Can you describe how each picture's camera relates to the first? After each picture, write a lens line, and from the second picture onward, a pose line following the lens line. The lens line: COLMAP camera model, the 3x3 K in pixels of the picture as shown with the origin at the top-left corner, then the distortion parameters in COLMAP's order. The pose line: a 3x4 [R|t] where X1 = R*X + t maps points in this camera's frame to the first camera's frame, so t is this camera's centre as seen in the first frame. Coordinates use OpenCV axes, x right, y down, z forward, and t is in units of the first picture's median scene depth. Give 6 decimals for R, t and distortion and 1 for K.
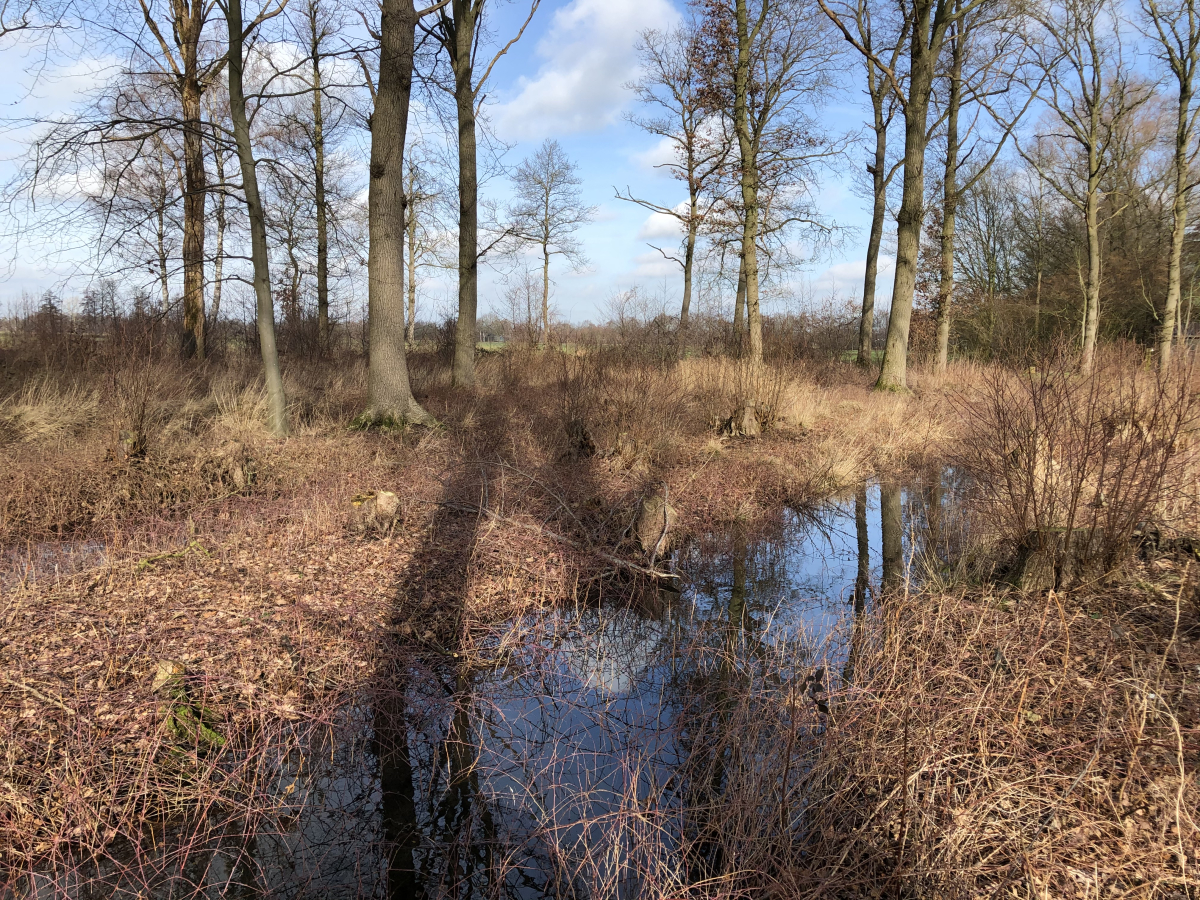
lens RADIAL K [[988.1, 0, 597.0], [0, 988.1, 453.2], [0, 0, 1]] dist [0.028513, -0.004898]
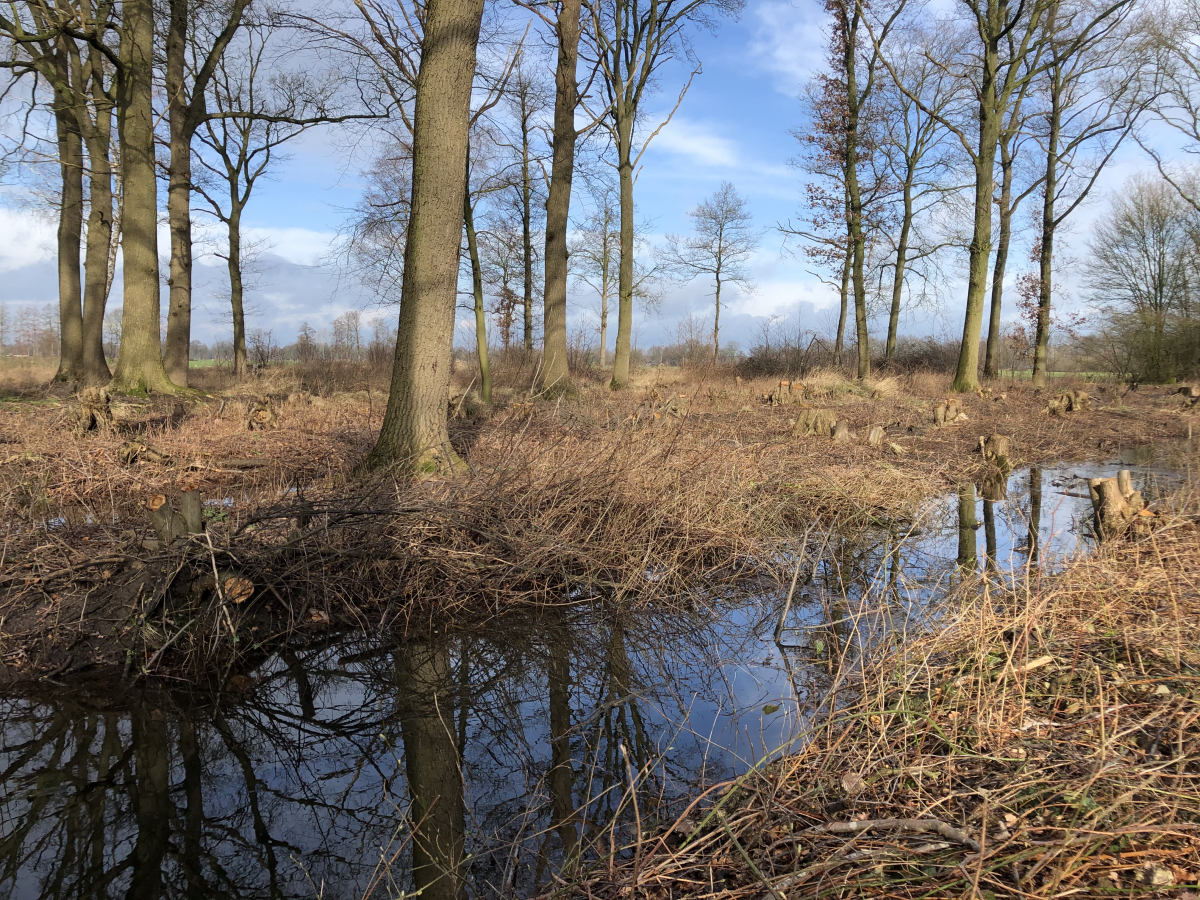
lens RADIAL K [[988.1, 0, 600.4], [0, 988.1, 451.1], [0, 0, 1]] dist [0.028513, -0.004898]
pose [[0.978436, 0.007001, -0.206433, 0.054993], [-0.012193, 0.999640, -0.023887, 0.023533], [0.206192, 0.025889, 0.978169, -0.144738]]
